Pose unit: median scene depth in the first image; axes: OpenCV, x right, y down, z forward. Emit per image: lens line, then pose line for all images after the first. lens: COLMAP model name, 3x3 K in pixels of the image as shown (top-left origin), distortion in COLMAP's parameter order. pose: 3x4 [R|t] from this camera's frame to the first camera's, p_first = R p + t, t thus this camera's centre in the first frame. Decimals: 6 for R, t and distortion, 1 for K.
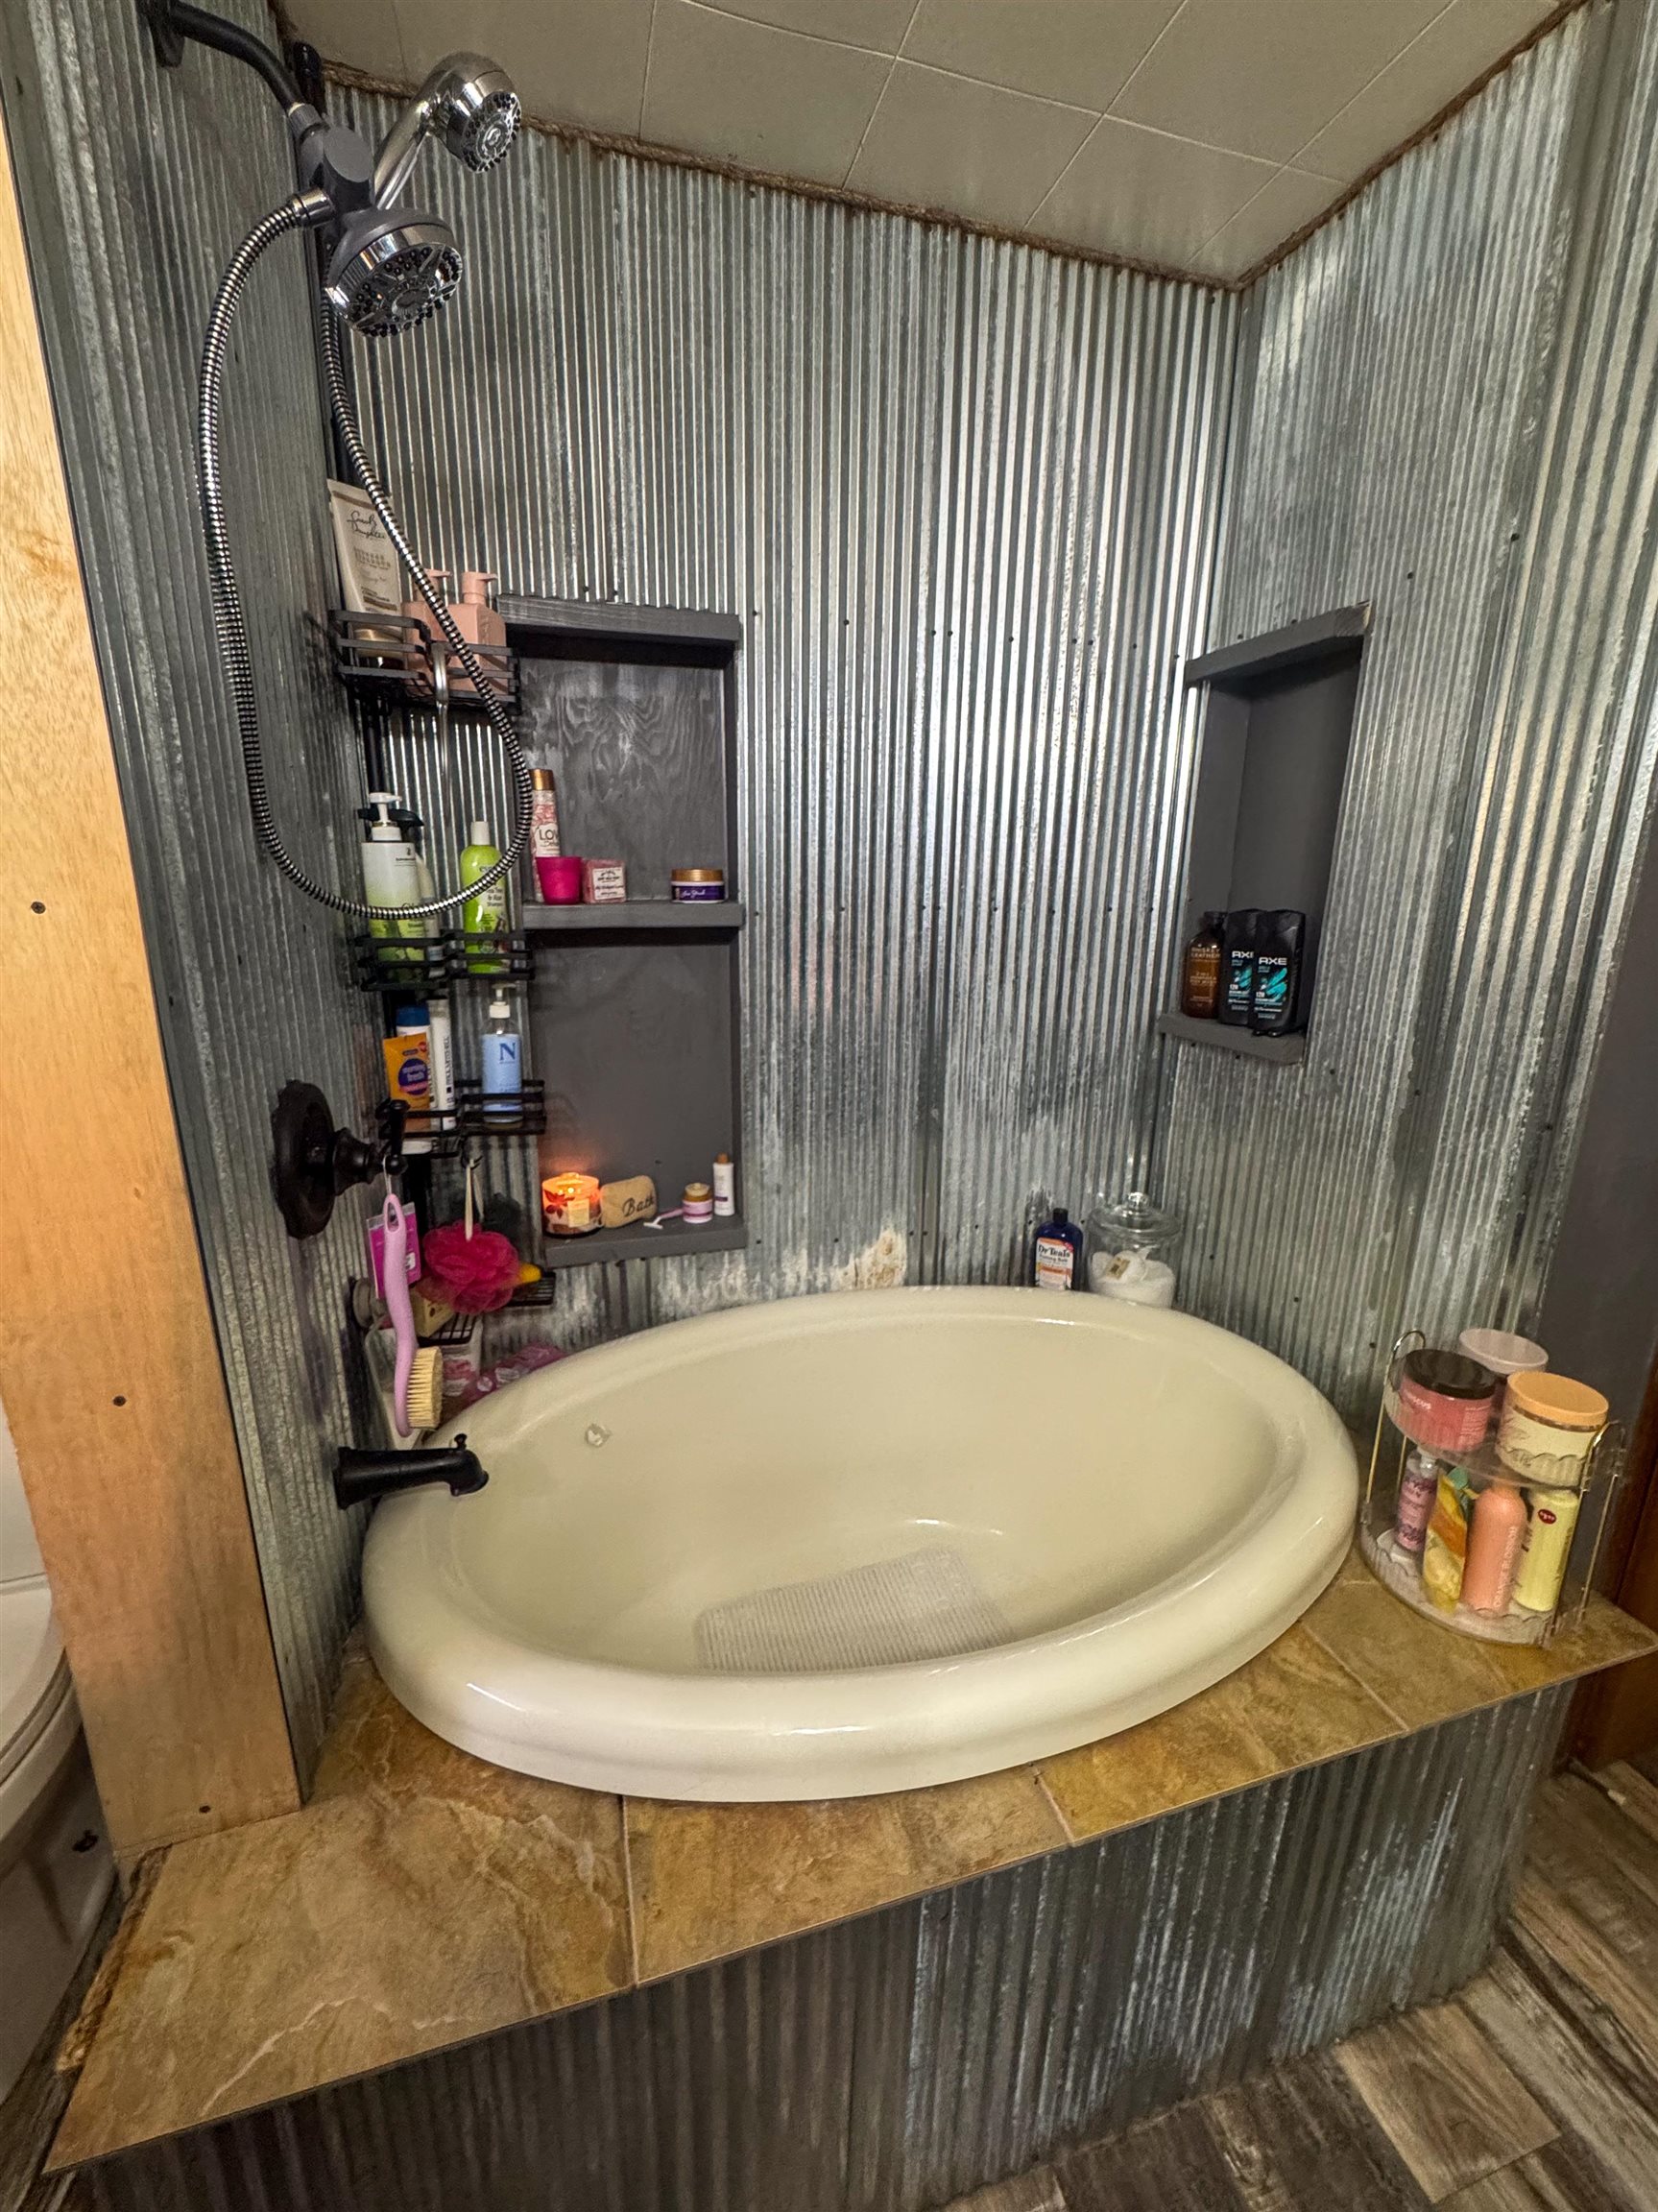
lens RADIAL K [[876.2, 0, 825.3], [0, 876.2, 1109.4], [0, 0, 1]] dist [-0.005181, -0.000029]
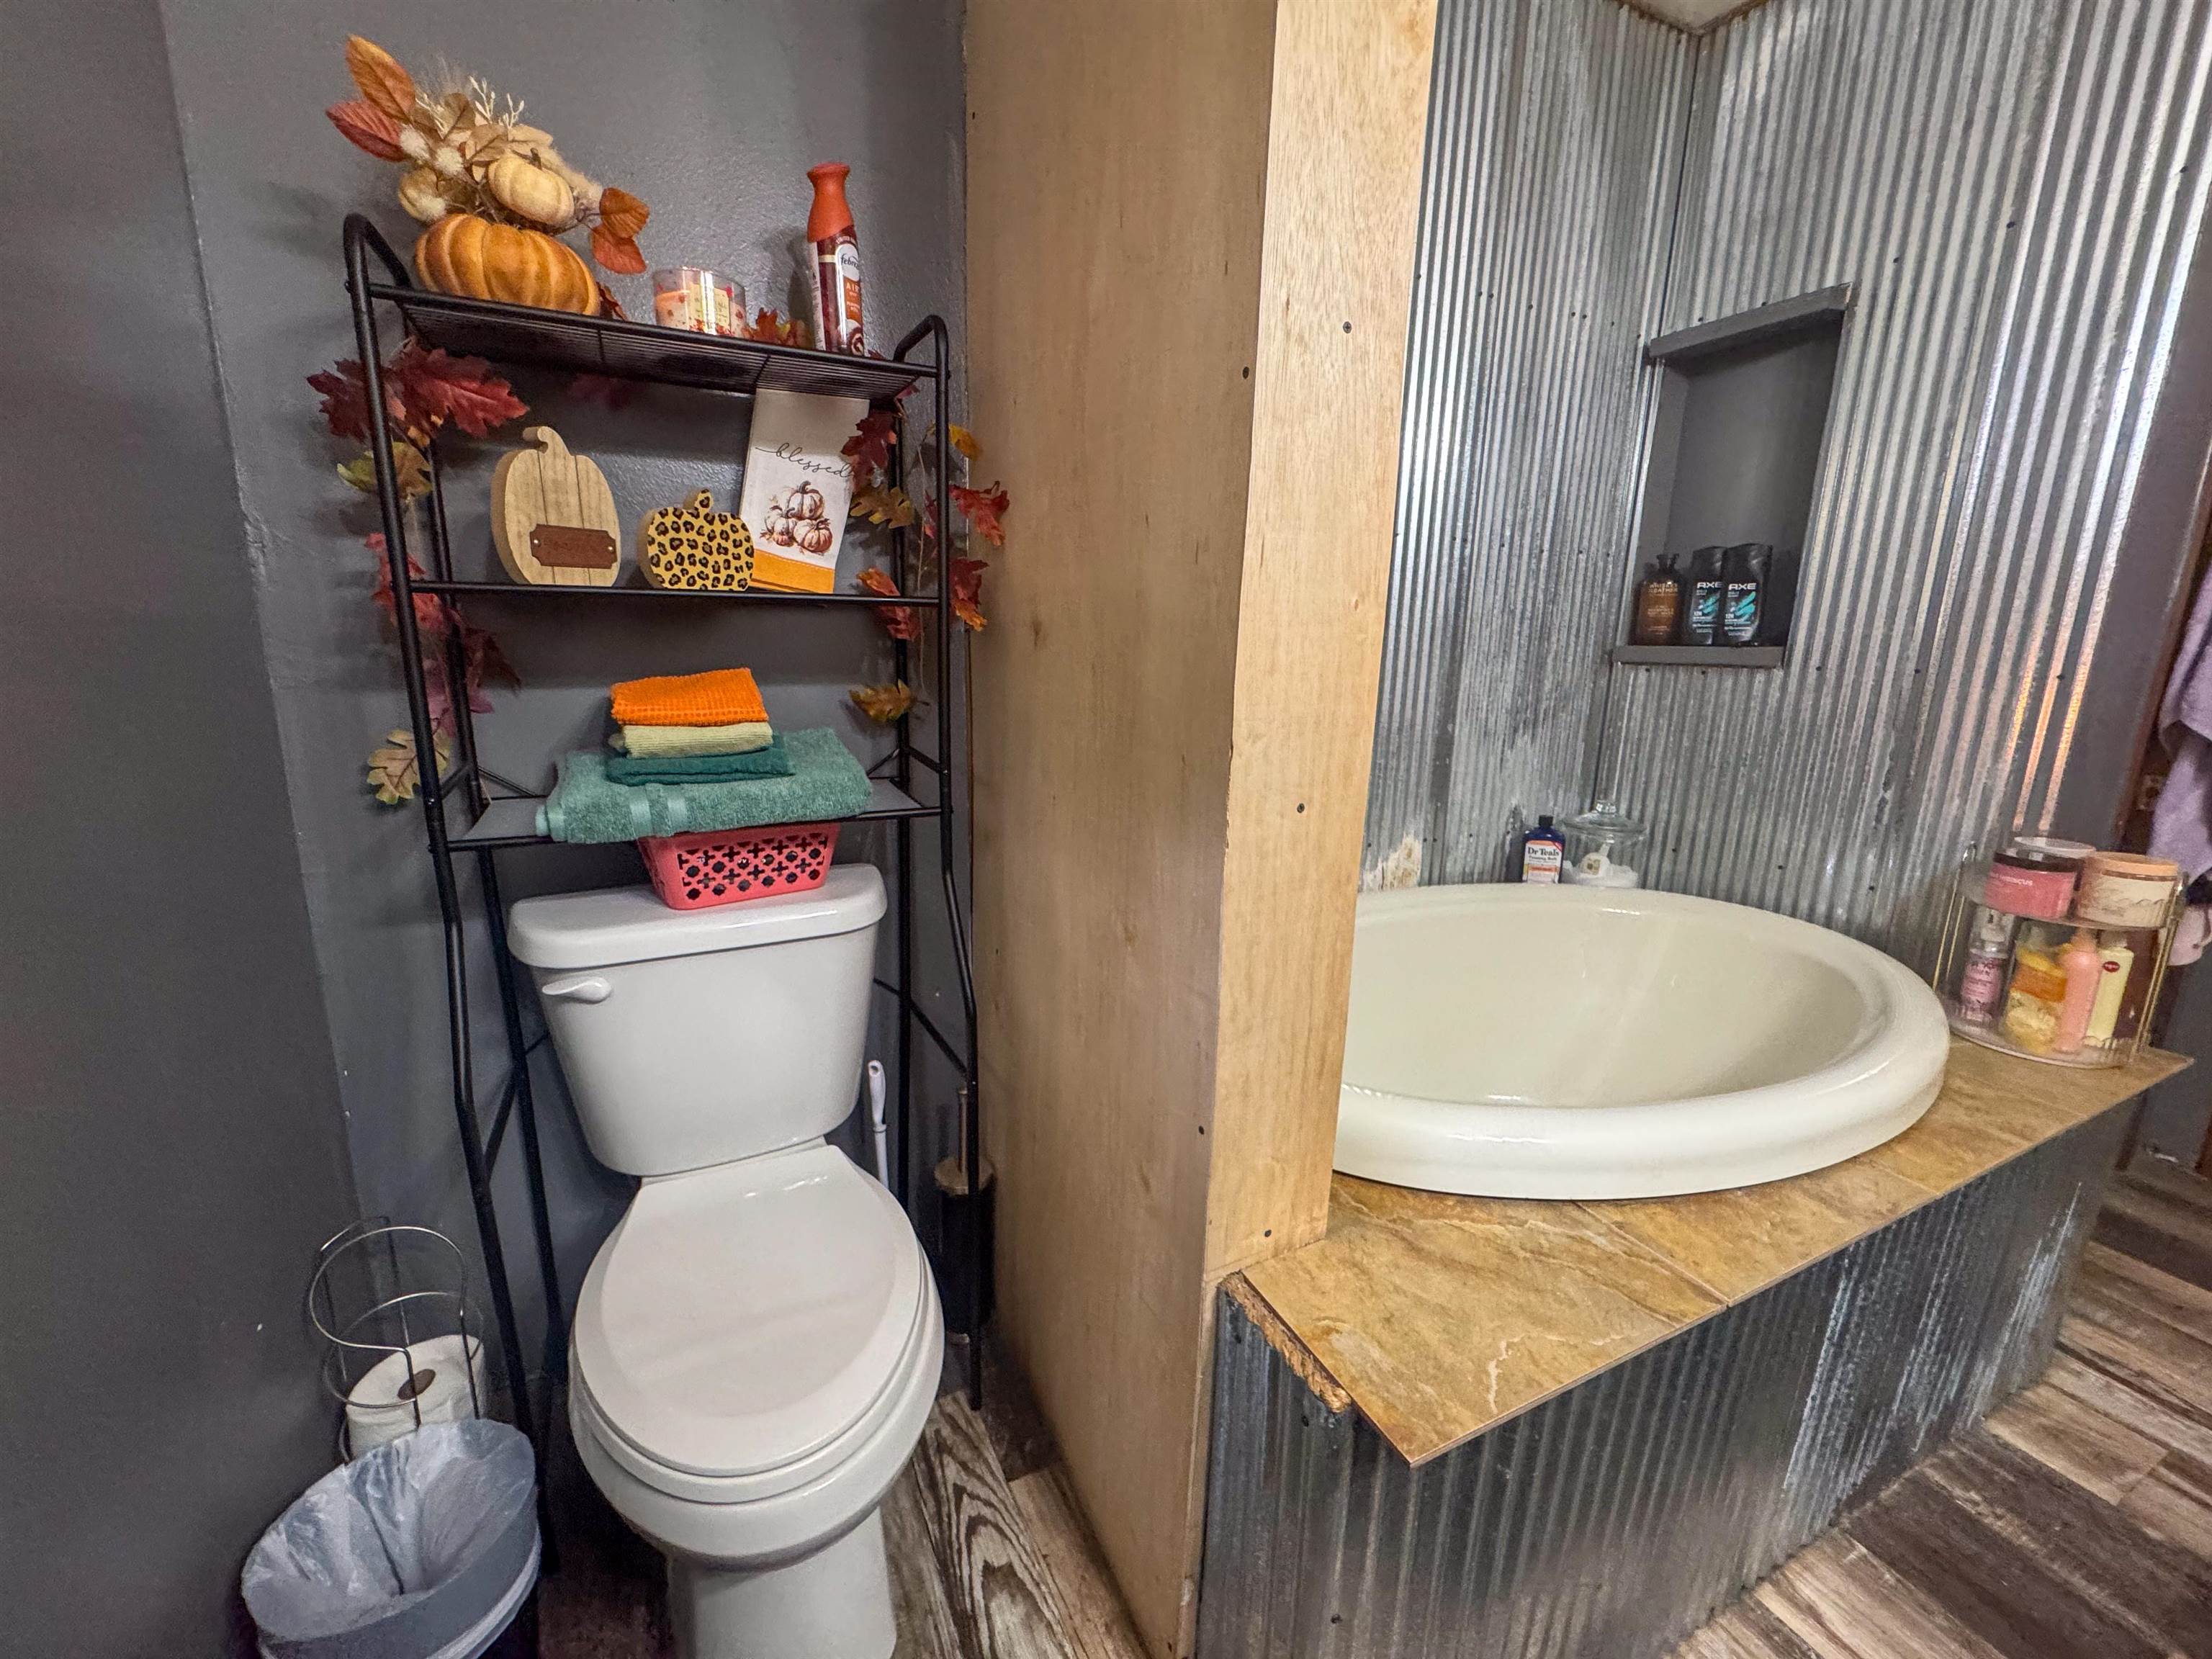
lens RADIAL K [[876.2, 0, 982.4], [0, 876.2, 871.3], [0, 0, 1]] dist [-0.005181, -0.000029]
pose [[0.988422, -0.025430, 0.149586, -0.692989], [0.030069, 0.999132, -0.028835, 0.219275], [-0.148723, 0.032999, 0.988328, -0.011077]]
